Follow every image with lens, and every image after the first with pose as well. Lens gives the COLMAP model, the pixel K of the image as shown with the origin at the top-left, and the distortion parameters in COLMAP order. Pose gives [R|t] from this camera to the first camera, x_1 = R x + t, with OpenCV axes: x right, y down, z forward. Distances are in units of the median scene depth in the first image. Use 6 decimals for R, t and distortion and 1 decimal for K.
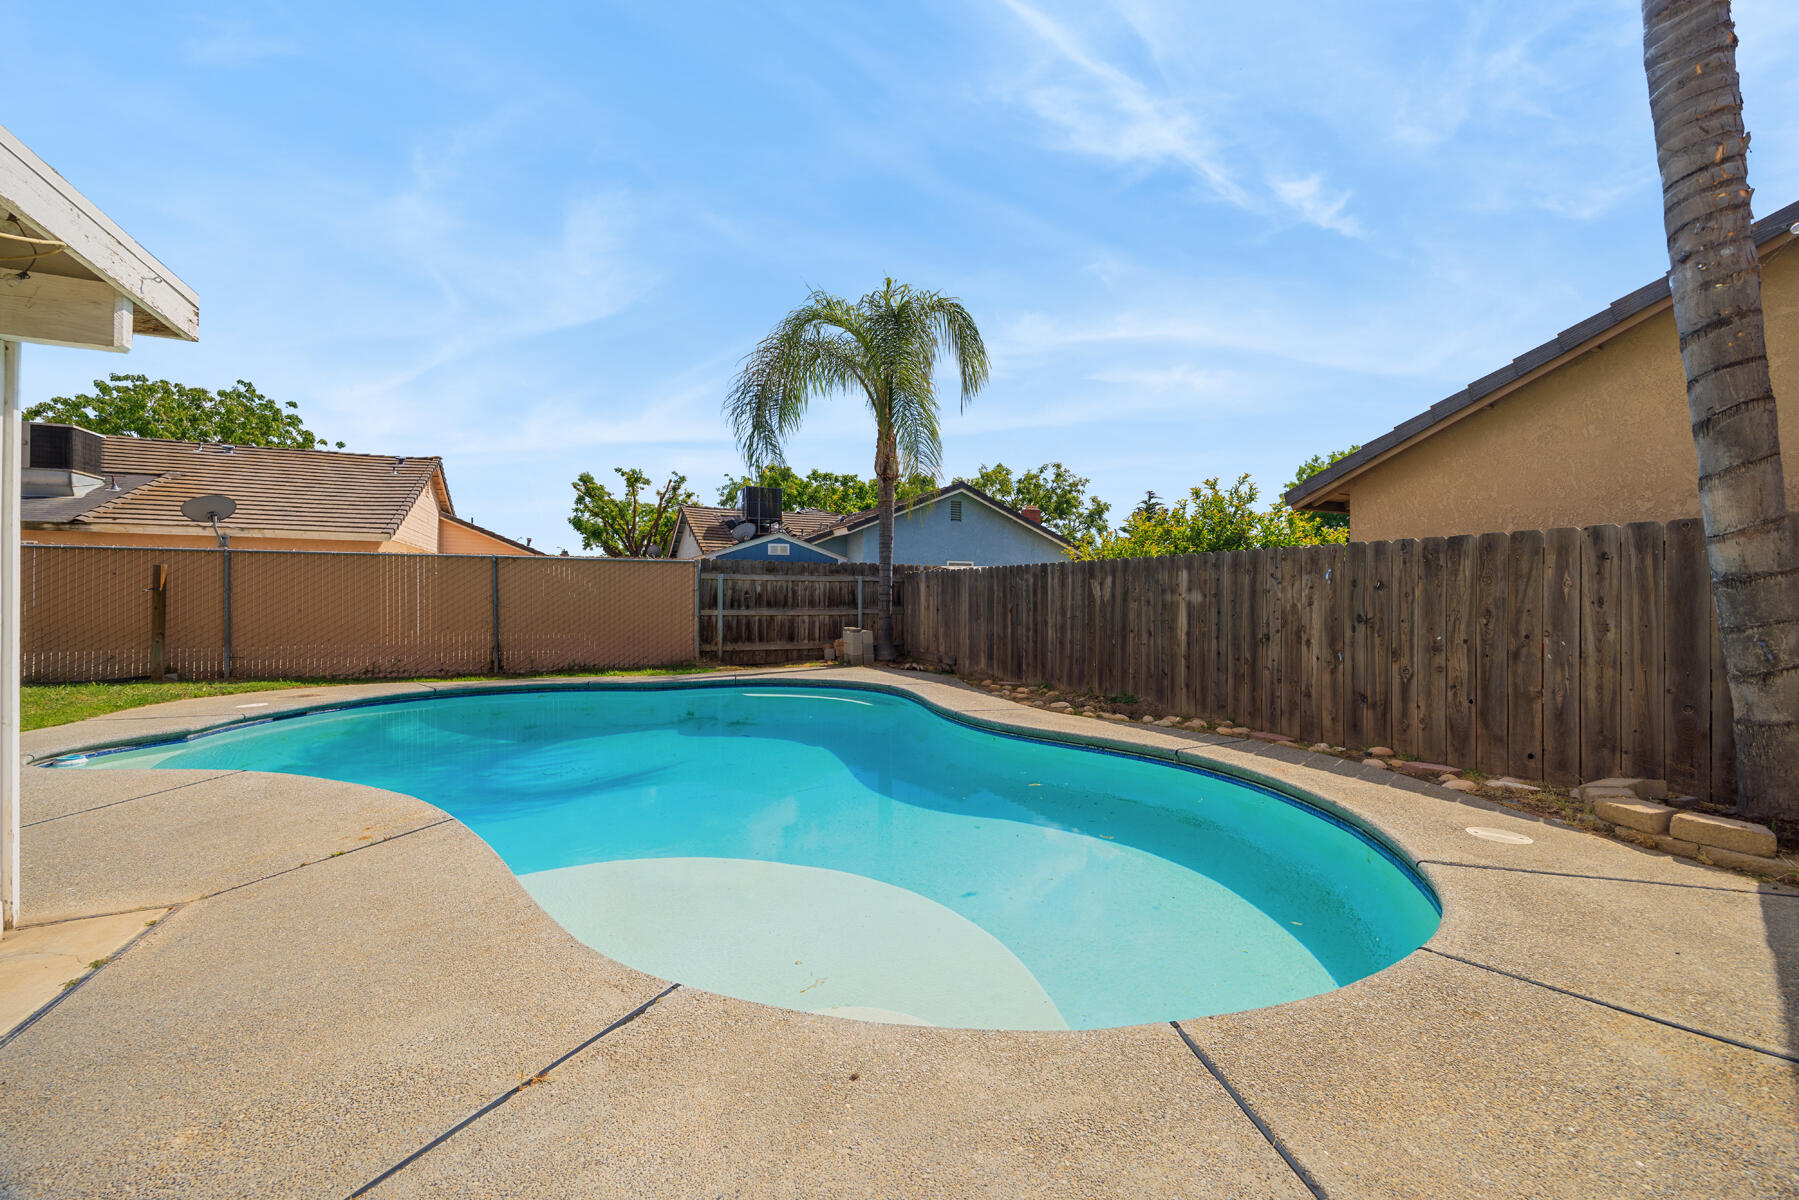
lens RADIAL K [[708.3, 0, 914.4], [0, 708.3, 591.0], [0, 0, 1]] dist [0.003869, -0.001378]
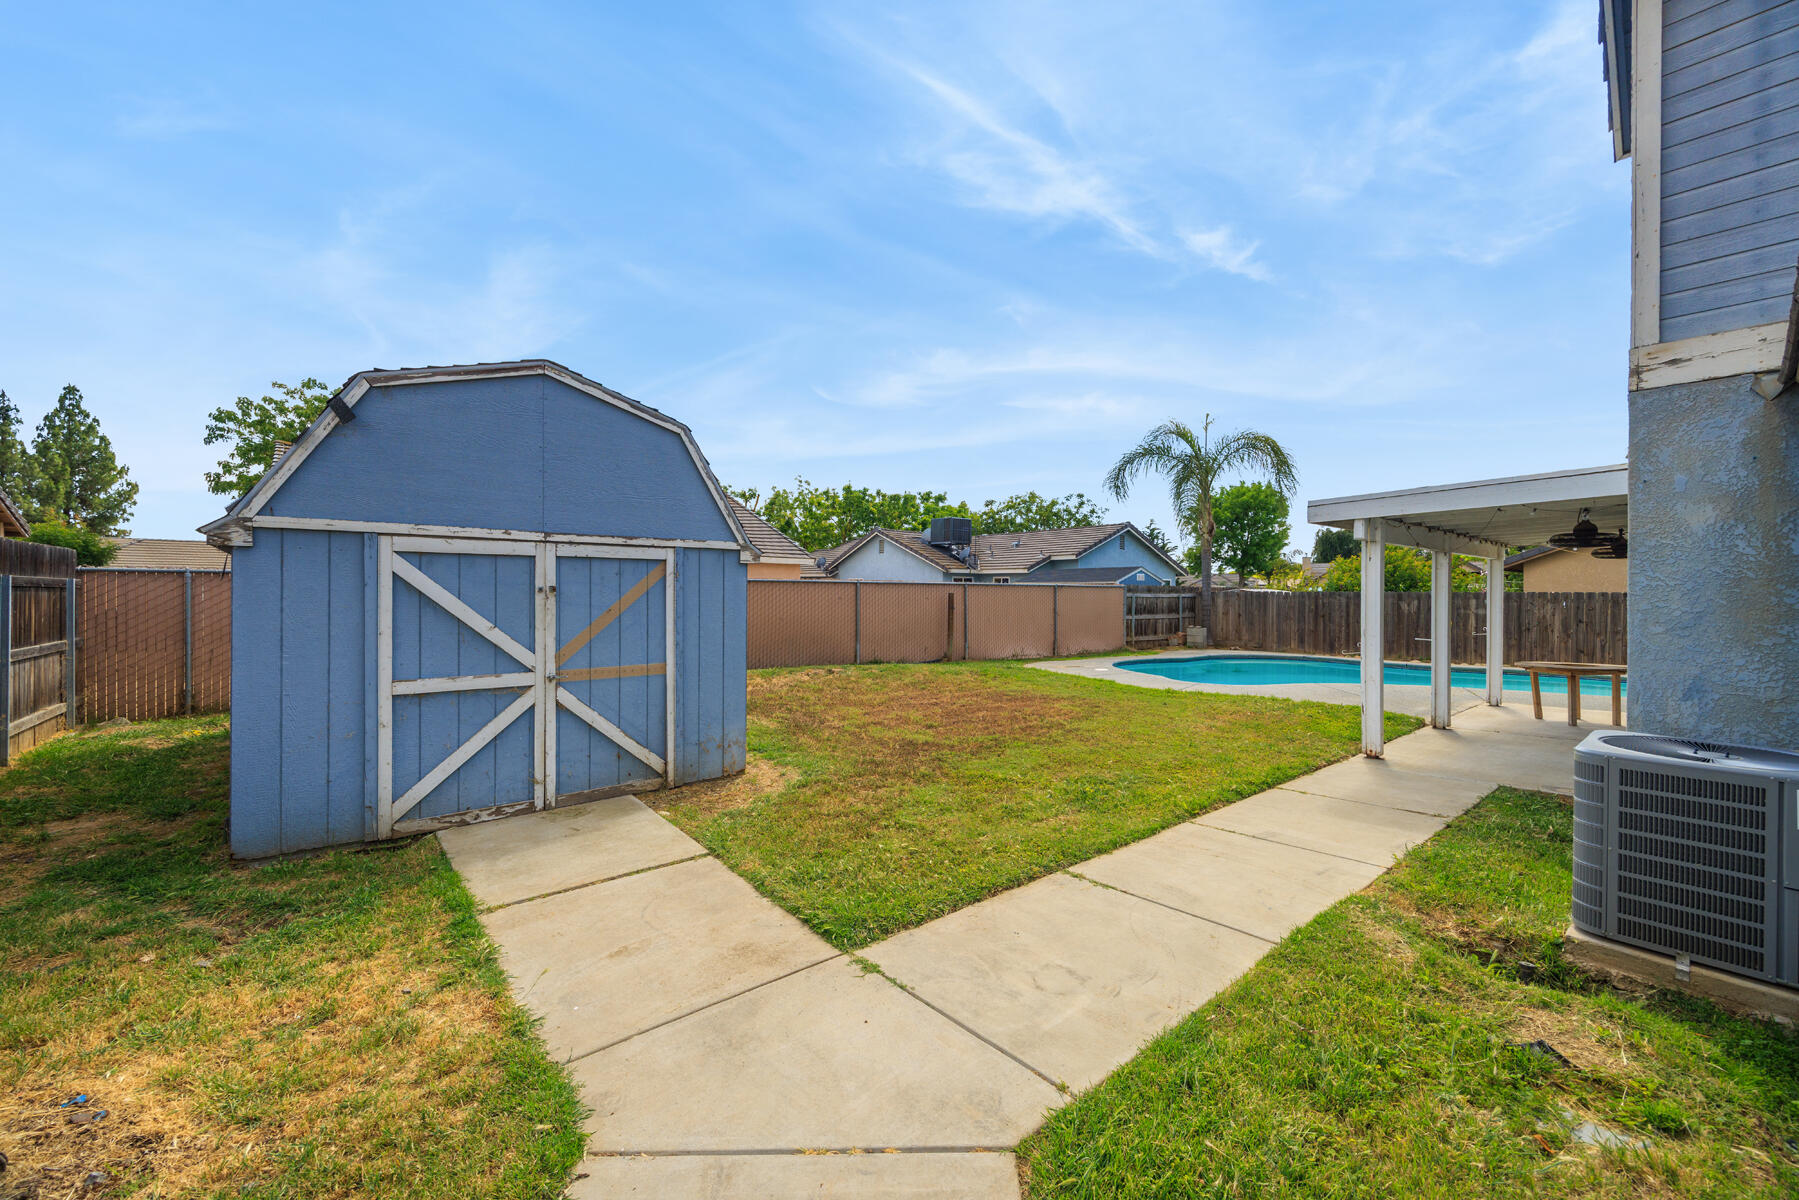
lens RADIAL K [[708.3, 0, 900.1], [0, 708.3, 593.8], [0, 0, 1]] dist [0.003869, -0.001378]
pose [[0.972404, 0.000566, 0.233301, -1.163046], [-0.003452, 0.999923, 0.011959, -0.041387], [-0.233276, -0.012434, 0.972331, -0.466987]]
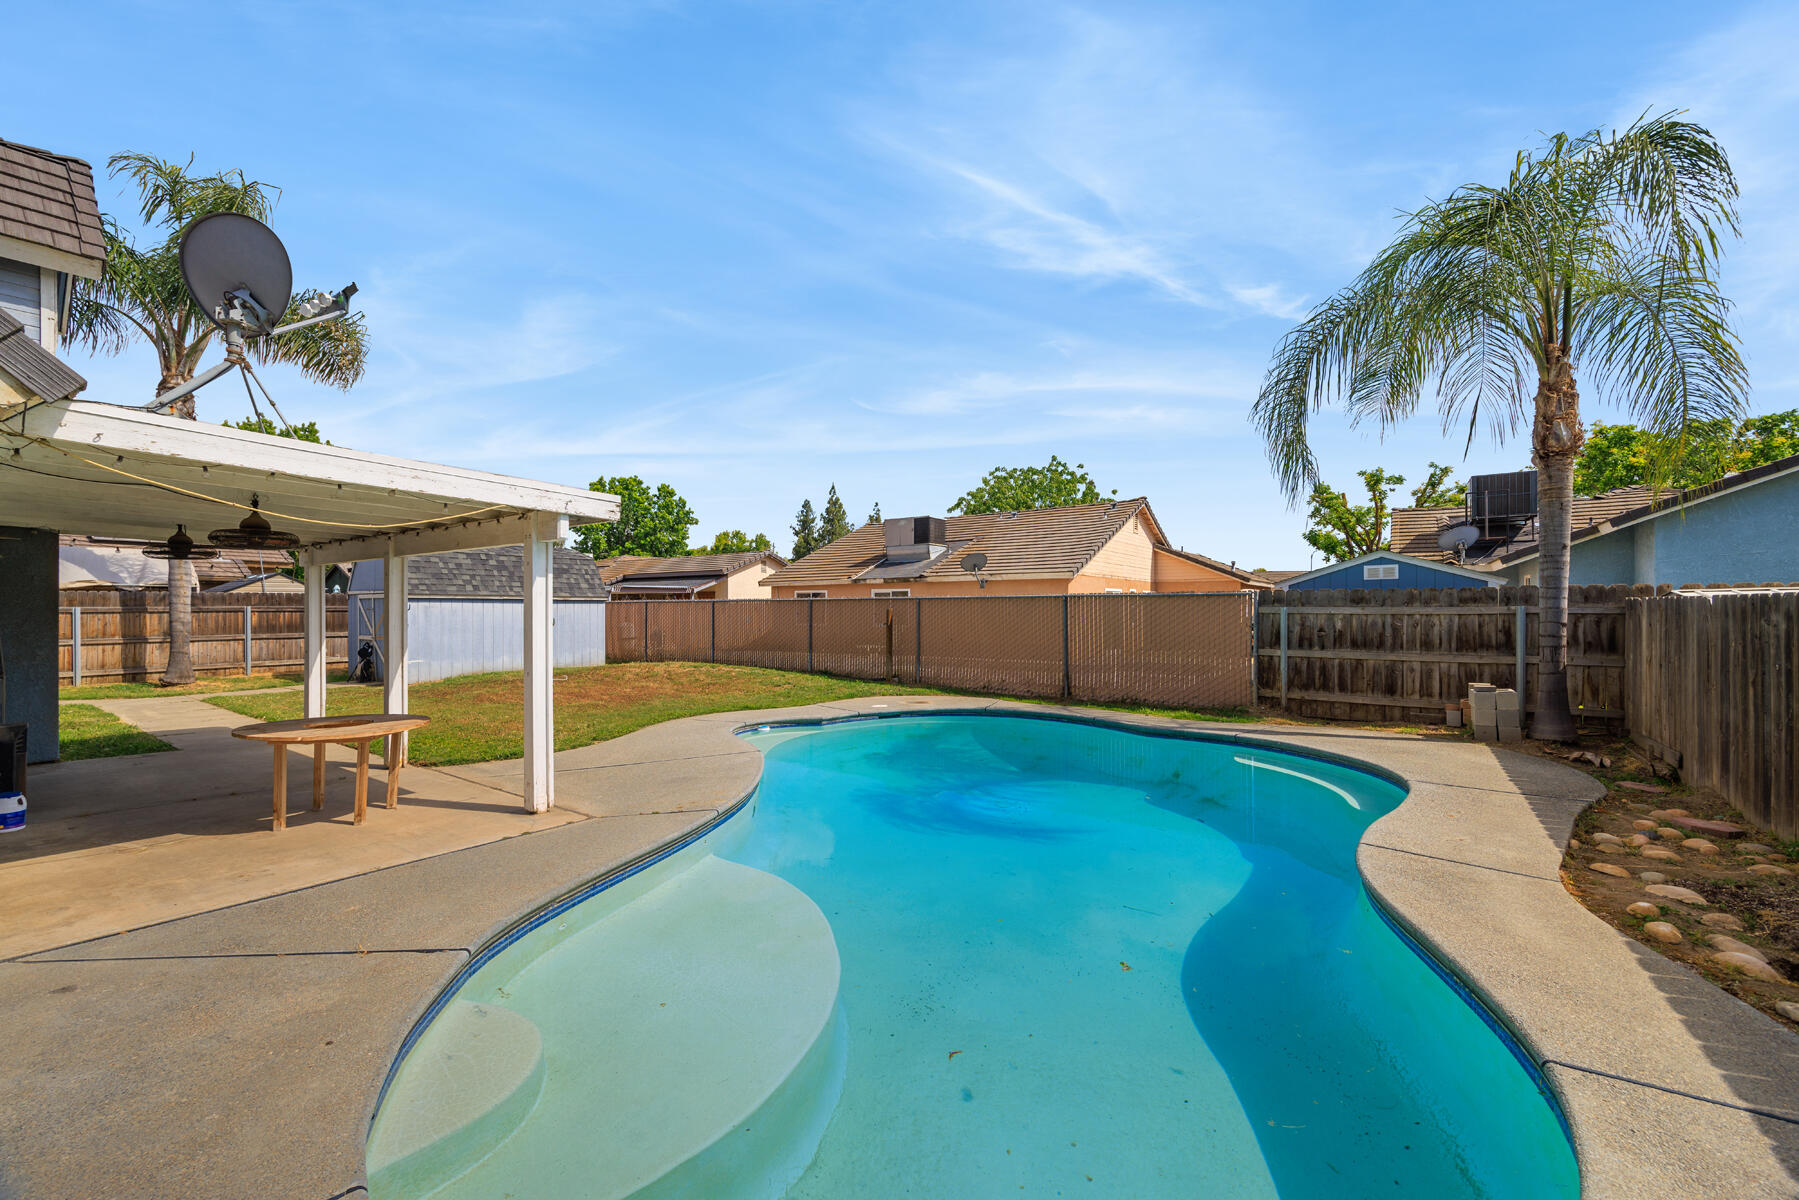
lens RADIAL K [[708.3, 0, 896.7], [0, 708.3, 609.3], [0, 0, 1]] dist [0.003869, -0.001378]
pose [[0.480643, -0.003703, -0.876909, 0.242133], [0.011252, 0.999935, 0.001946, -0.027745], [0.876844, -0.010803, 0.480653, 0.183360]]
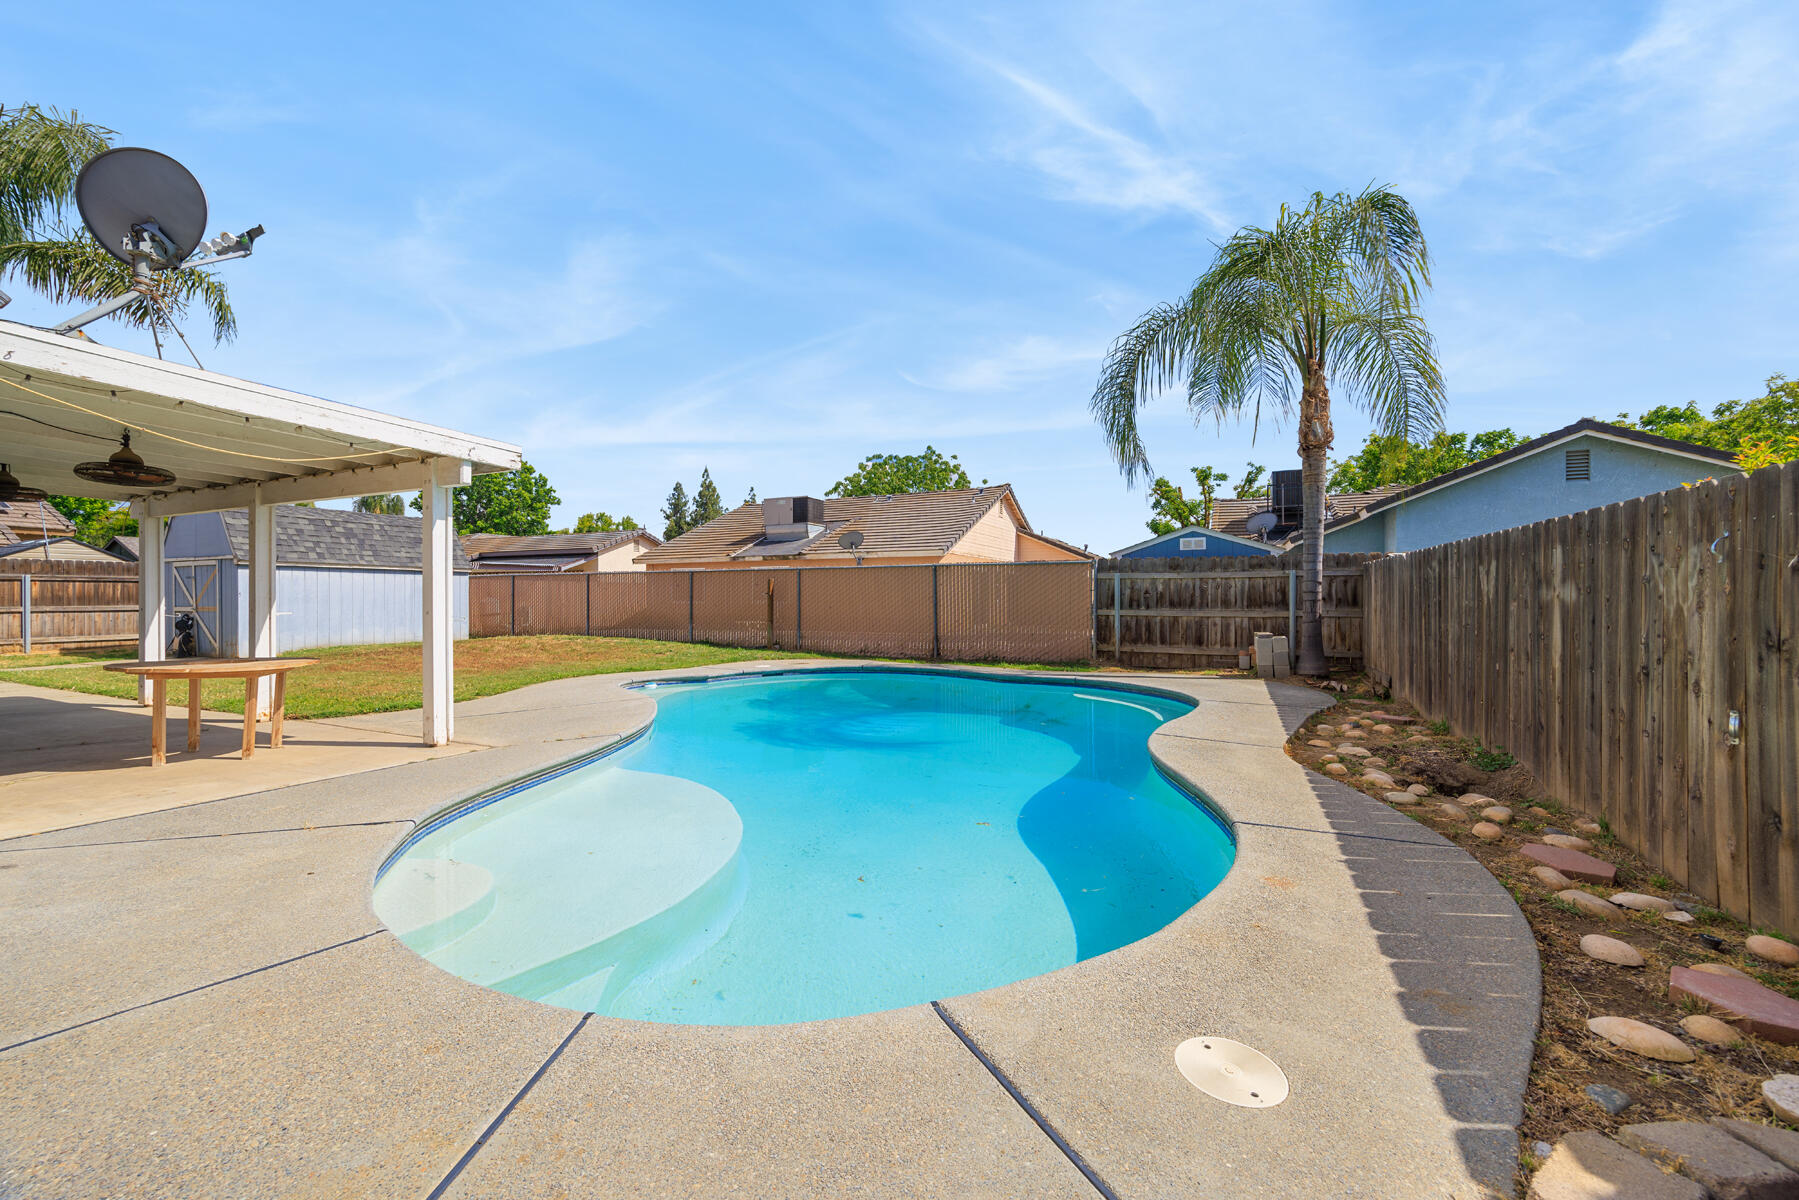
lens RADIAL K [[708.3, 0, 900.5], [0, 708.3, 598.3], [0, 0, 1]] dist [0.003869, -0.001378]
pose [[0.628690, -0.003125, -0.777650, 0.296712], [0.011303, 0.999923, 0.005120, 0.002203], [0.777574, -0.012008, 0.628677, 0.143104]]
